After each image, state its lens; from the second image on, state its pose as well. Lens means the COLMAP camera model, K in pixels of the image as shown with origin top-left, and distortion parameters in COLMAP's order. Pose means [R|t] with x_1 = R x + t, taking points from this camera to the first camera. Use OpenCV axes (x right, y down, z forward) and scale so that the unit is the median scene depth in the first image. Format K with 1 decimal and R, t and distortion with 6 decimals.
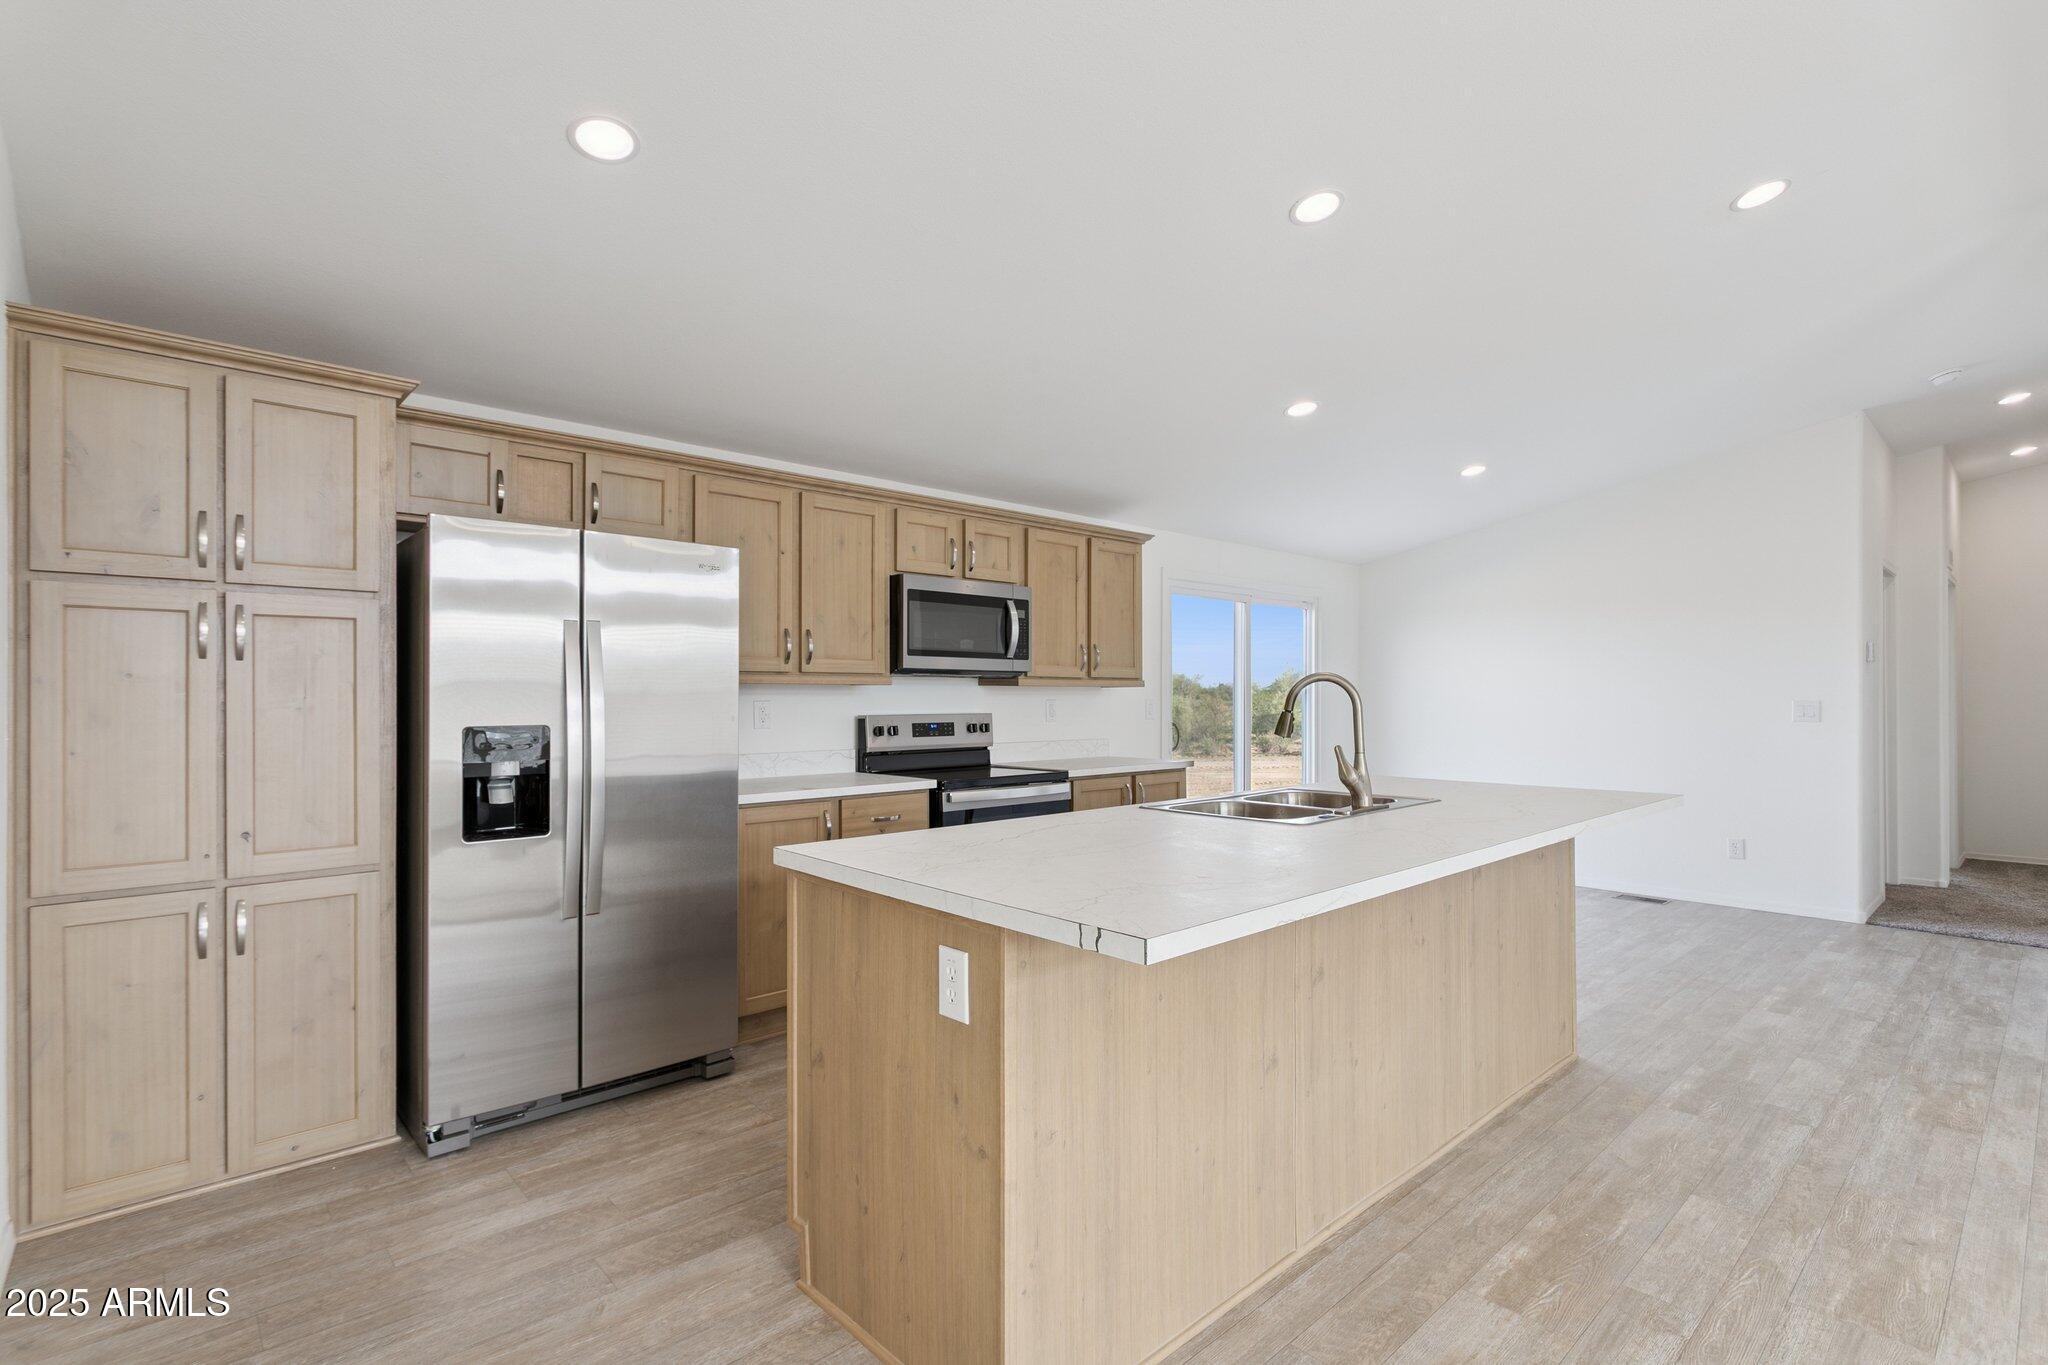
lens RADIAL K [[959.1, 0, 1016.6], [0, 959.1, 693.7], [0, 0, 1]] dist [0.005222, -0.003623]
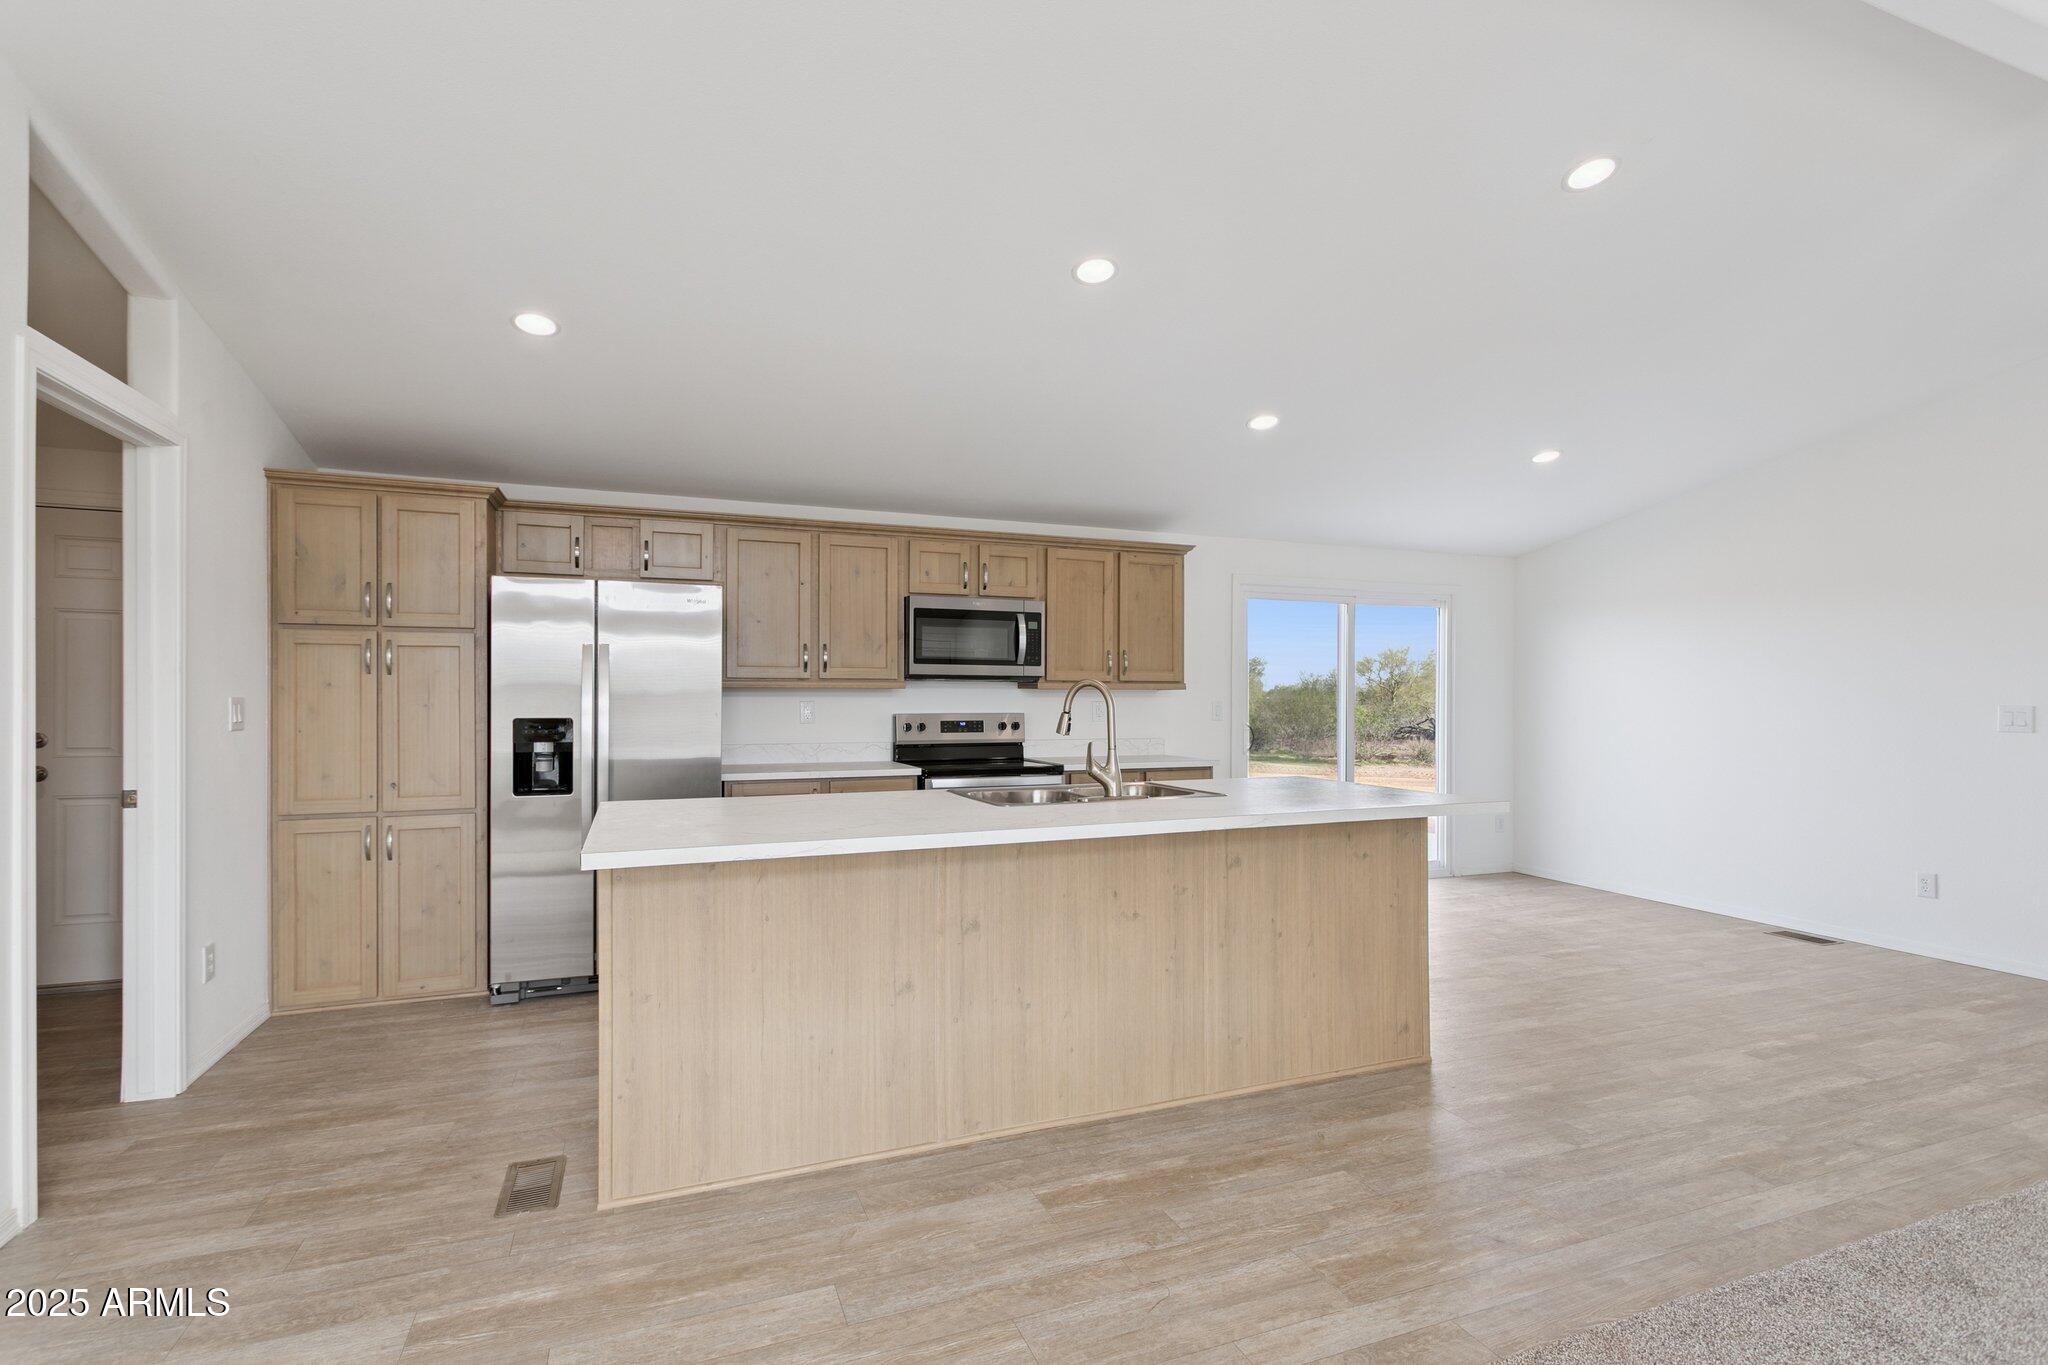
lens RADIAL K [[959.1, 0, 1017.4], [0, 959.1, 697.1], [0, 0, 1]] dist [0.005222, -0.003623]
pose [[0.934506, 0.002197, -0.355940, 0.637516], [-0.001280, 0.999995, 0.002812, -0.003026], [0.355945, -0.002173, 0.934504, -0.100388]]
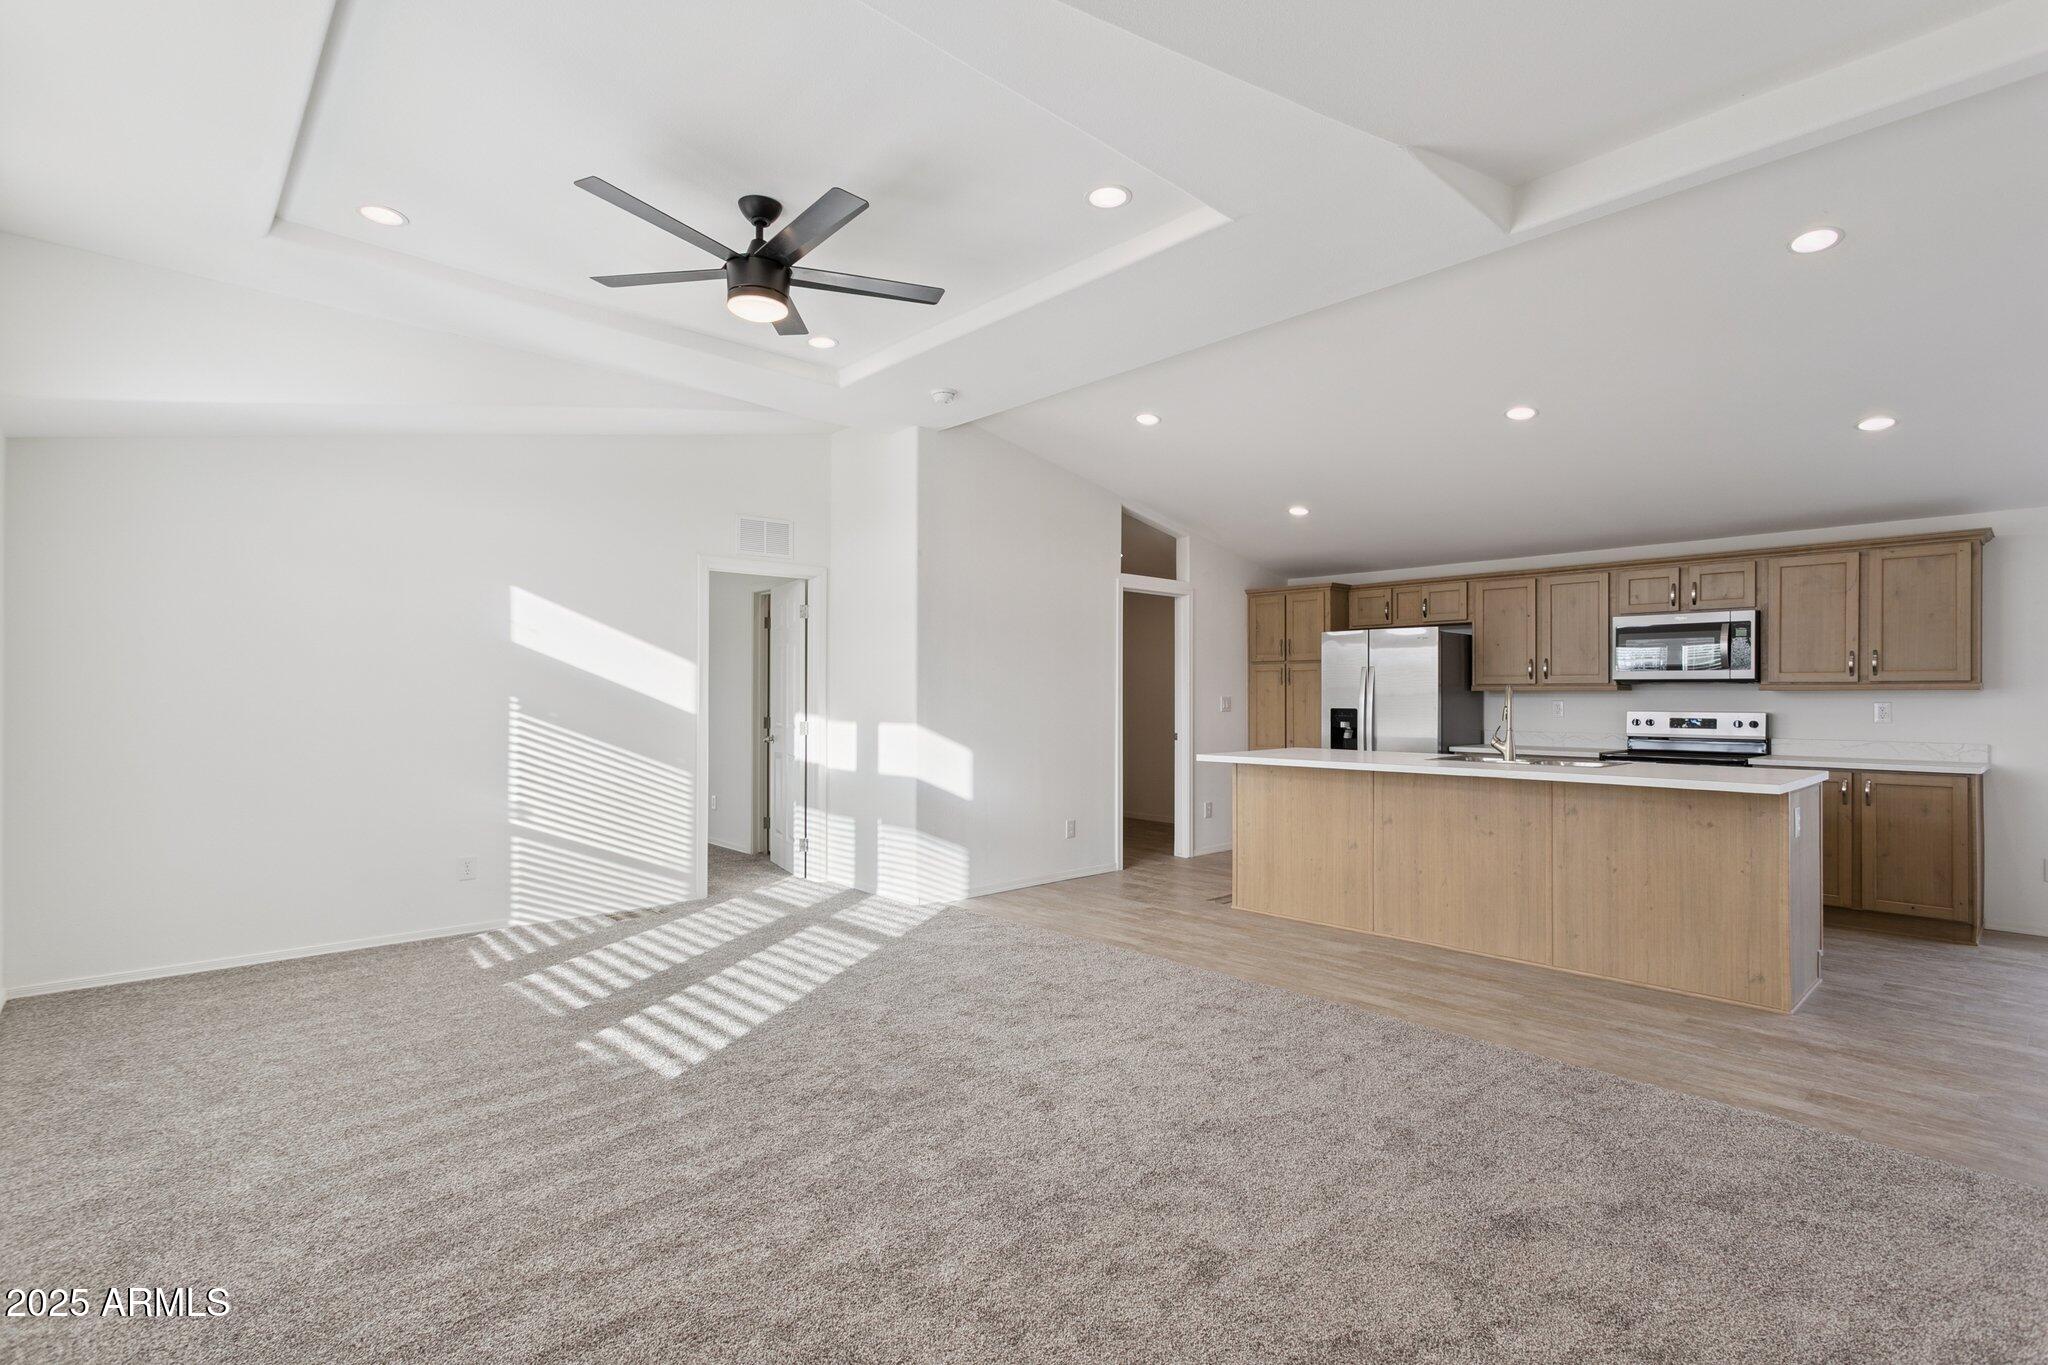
lens RADIAL K [[959.1, 0, 1026.0], [0, 959.1, 694.1], [0, 0, 1]] dist [0.005222, -0.003623]
pose [[0.007854, -0.001458, -0.999968, 2.037050], [-0.000453, 0.999999, -0.001461, -0.001411], [0.999969, 0.000465, 0.007854, 0.101086]]
